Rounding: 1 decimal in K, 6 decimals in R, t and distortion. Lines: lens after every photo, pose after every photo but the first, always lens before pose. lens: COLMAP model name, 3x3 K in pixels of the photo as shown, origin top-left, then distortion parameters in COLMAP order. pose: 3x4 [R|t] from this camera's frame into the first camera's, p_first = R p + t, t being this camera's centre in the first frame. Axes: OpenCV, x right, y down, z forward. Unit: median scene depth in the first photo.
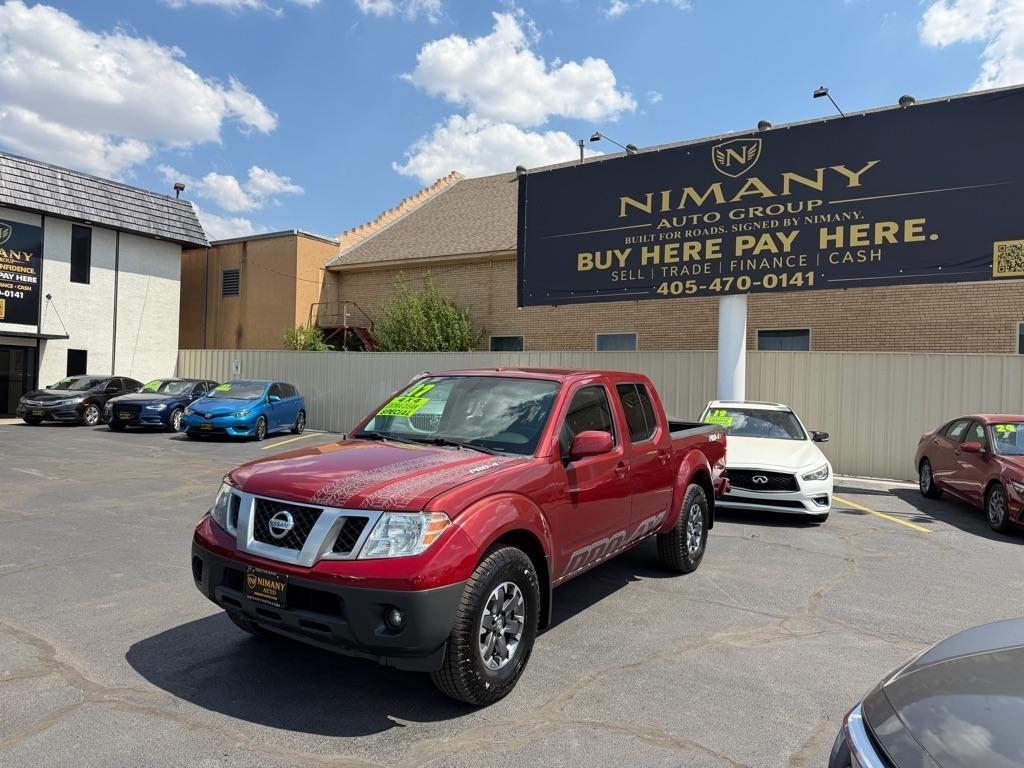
lens RADIAL K [[733.8, 0, 517.3], [0, 733.8, 379.6], [0, 0, 1]] dist [0.184199, -0.343070]
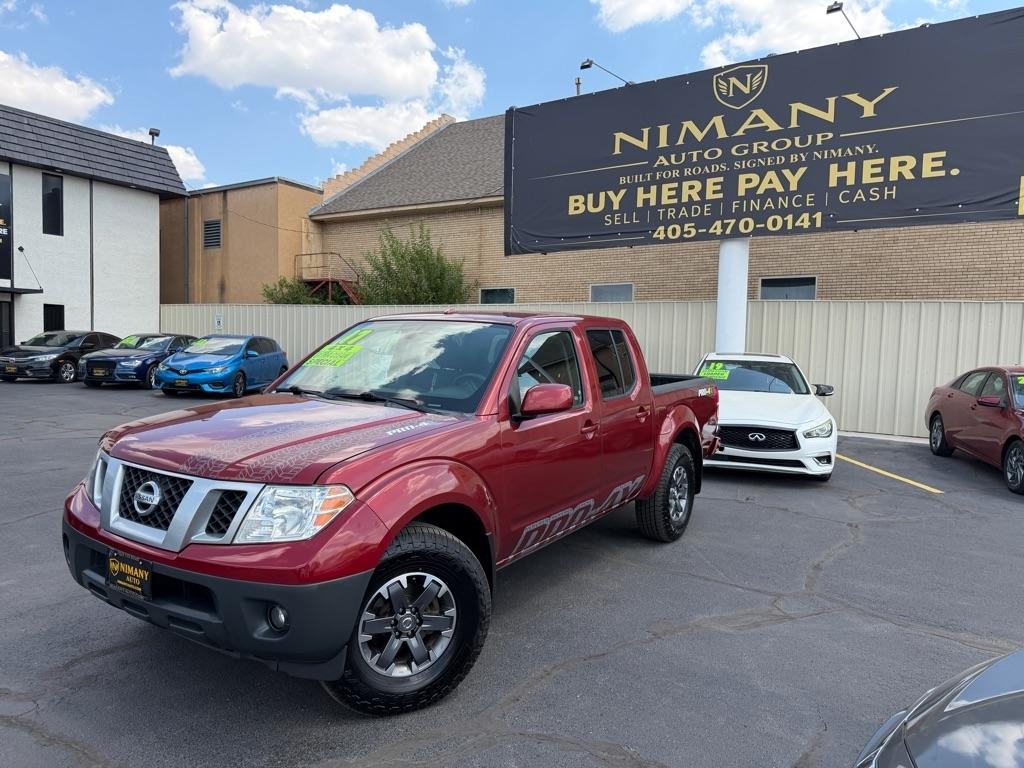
lens RADIAL K [[738.6, 0, 509.8], [0, 738.6, 388.3], [0, 0, 1]] dist [0.095101, -0.137386]
pose [[0.999890, -0.003873, -0.014340, 0.022979], [0.004856, 0.997593, 0.069171, 0.006193], [0.014038, -0.069233, 0.997502, 0.057900]]
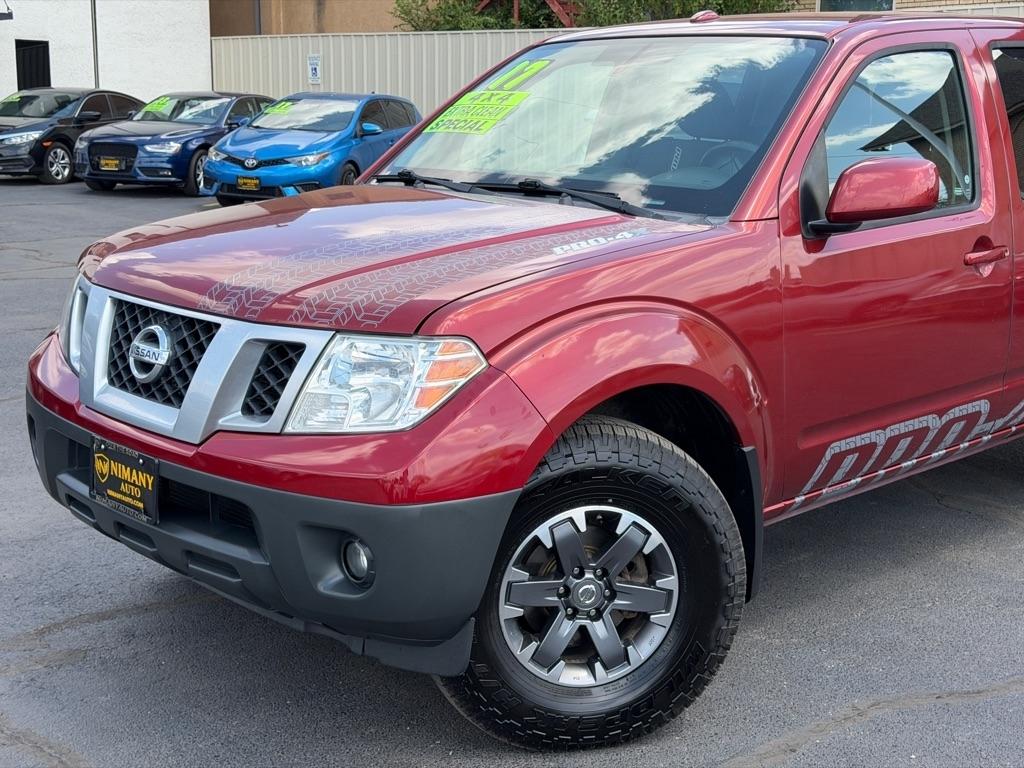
lens RADIAL K [[1473.4, 0, 523.4], [0, 1473.4, 407.3], [0, 0, 1]] dist [0.199025, -0.440441]
pose [[0.967617, 0.032642, -0.250305, 0.039099], [0.018944, 0.979417, 0.200957, 0.012089], [0.251713, -0.199191, 0.947082, 0.046924]]
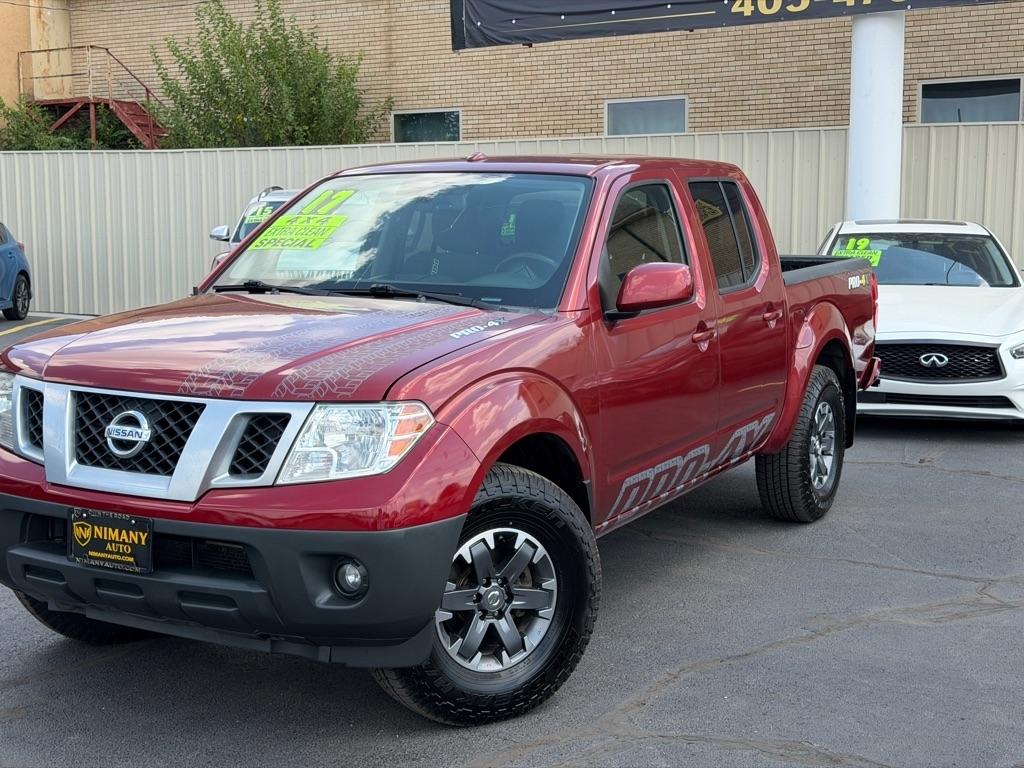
lens RADIAL K [[1473.4, 0, 523.4], [0, 1473.4, 407.3], [0, 0, 1]] dist [0.199025, -0.440441]
pose [[0.997617, -0.037916, 0.057647, -0.022573], [0.029881, 0.990483, 0.134353, 0.008718], [-0.062193, -0.132310, 0.989255, -0.034843]]
